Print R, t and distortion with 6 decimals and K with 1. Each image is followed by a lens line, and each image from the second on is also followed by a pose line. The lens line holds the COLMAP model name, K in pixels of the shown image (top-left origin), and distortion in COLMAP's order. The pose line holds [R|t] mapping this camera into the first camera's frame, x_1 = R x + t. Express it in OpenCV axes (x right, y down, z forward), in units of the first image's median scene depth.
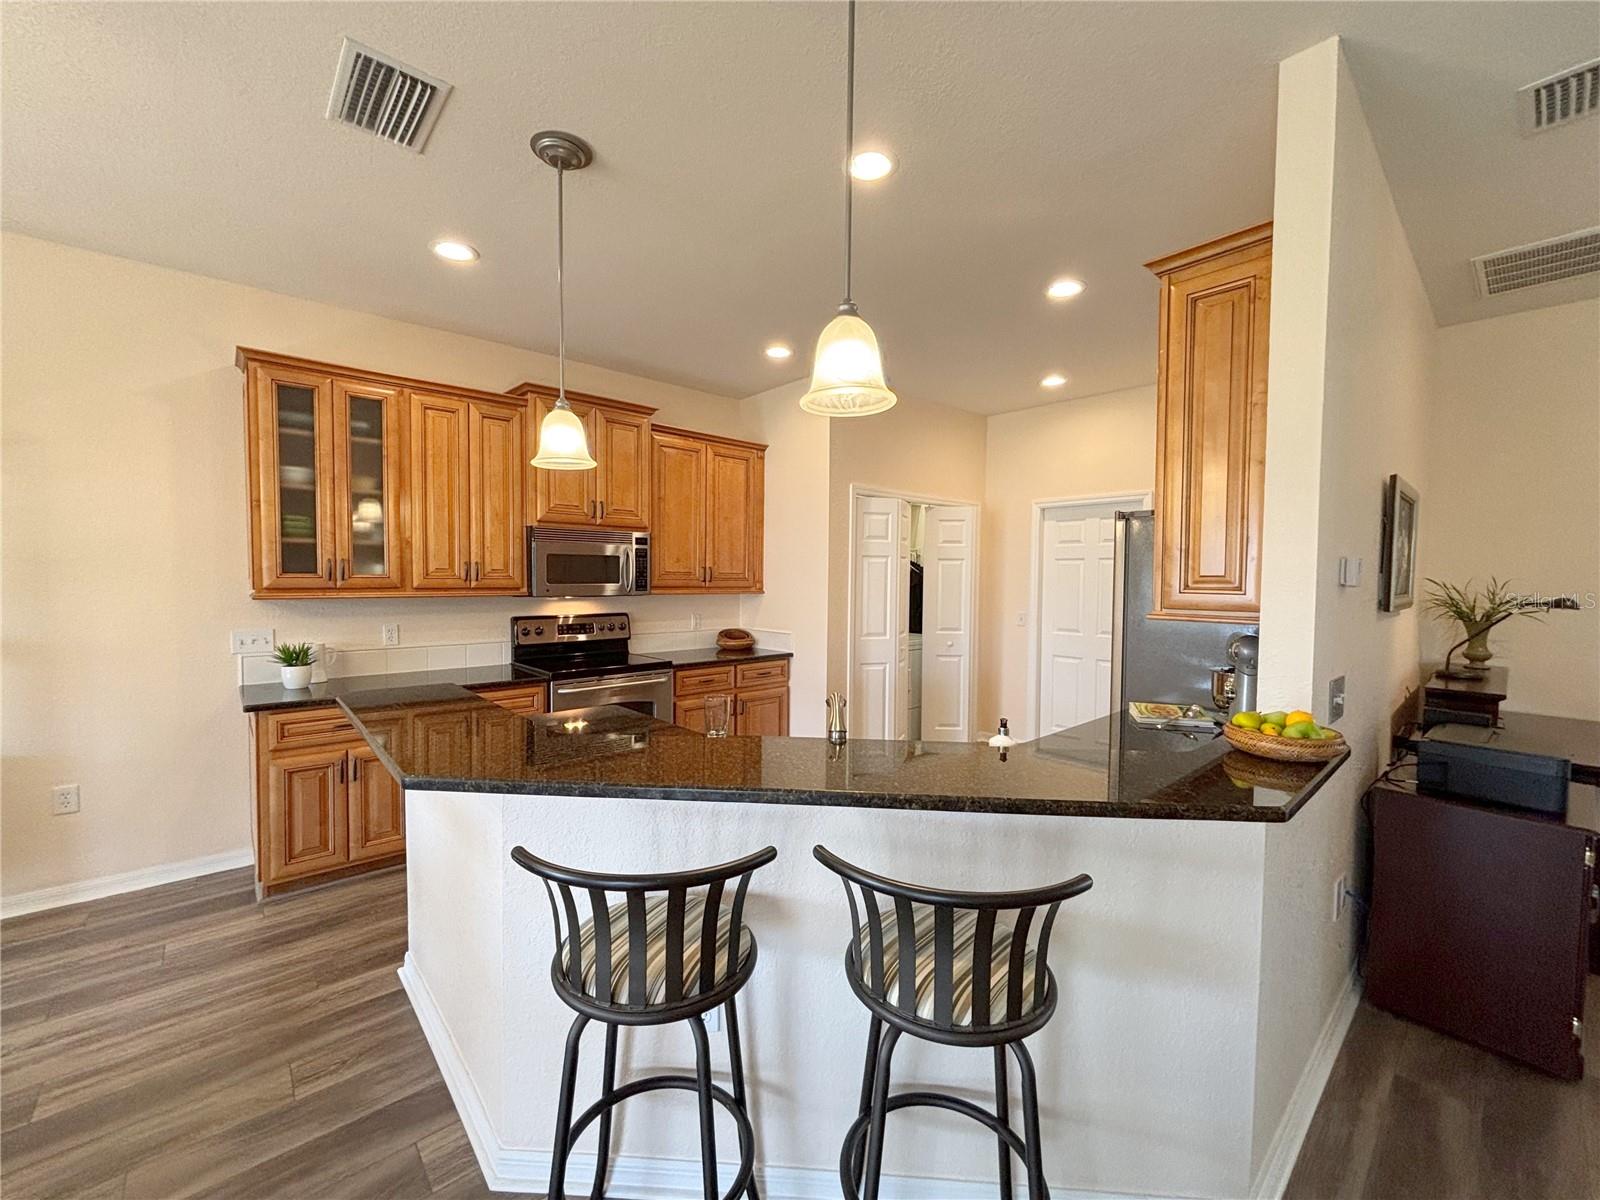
lens RADIAL K [[643.0, 0, 797.4], [0, 643.0, 601.0], [0, 0, 1]] dist [0.000434, -0.000293]
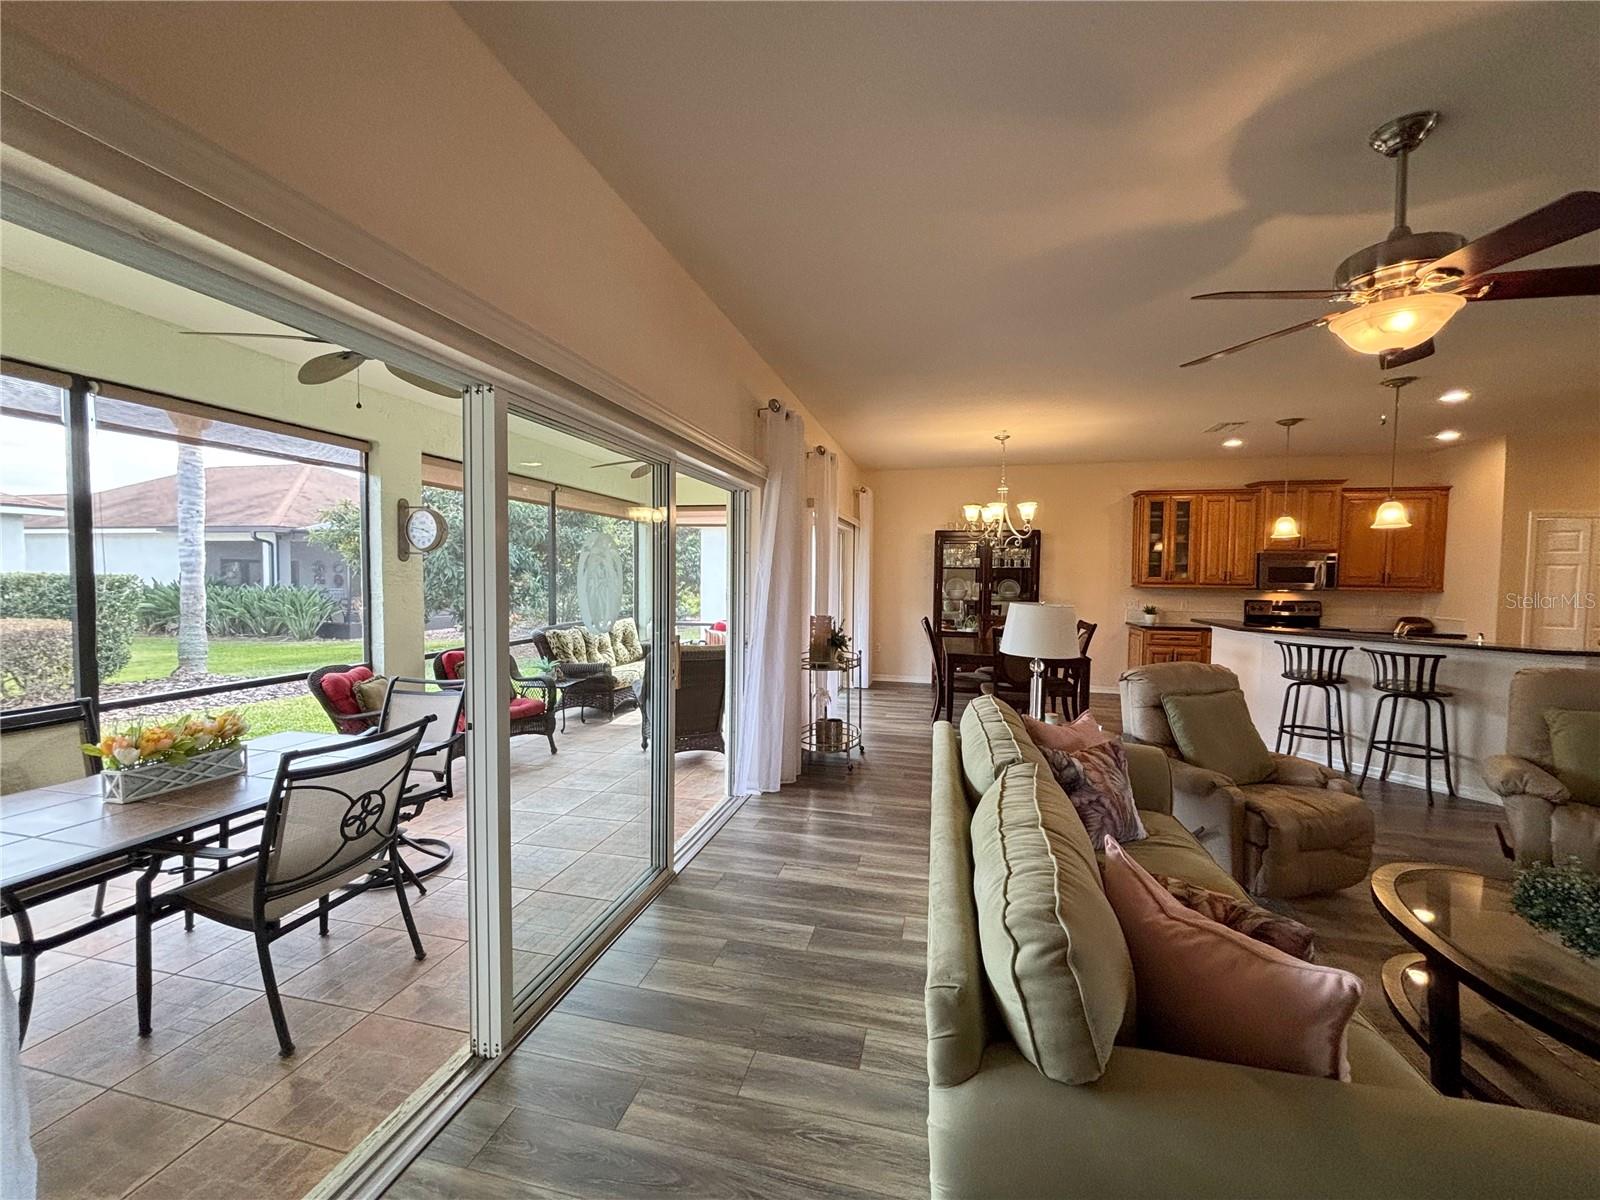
lens RADIAL K [[659.2, 0, 796.3], [0, 659.2, 600.7], [0, 0, 1]] dist [-0.011950, 0.007735]
pose [[0.573710, 0.029442, -0.818529, 0.420755], [-0.038671, 0.999213, 0.008836, 0.066287], [0.818145, 0.026584, 0.574397, -1.315864]]
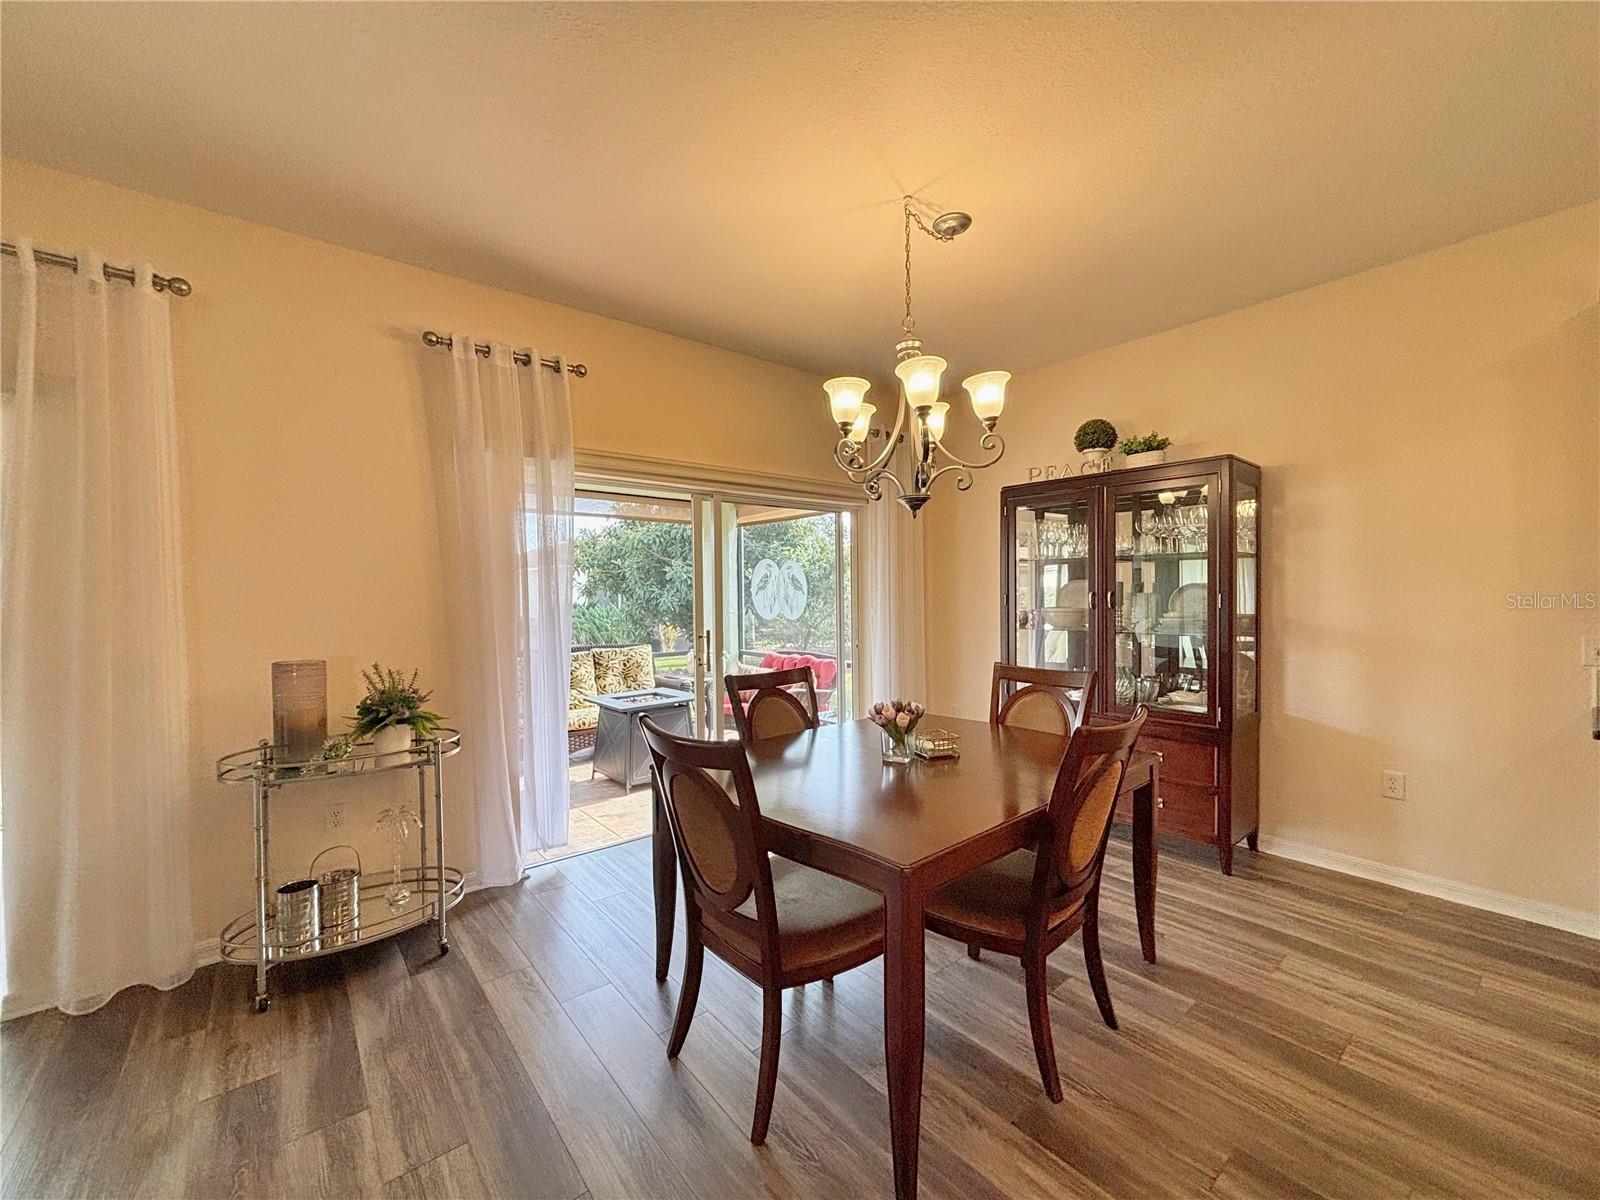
lens RADIAL K [[643.0, 0, 797.4], [0, 643.0, 601.0], [0, 0, 1]] dist [0.000434, -0.000293]
pose [[-0.051109, 0.004600, -0.998682, -0.026416], [-0.028915, 0.999563, 0.006084, 0.022143], [0.998274, 0.029188, -0.050954, 0.053255]]
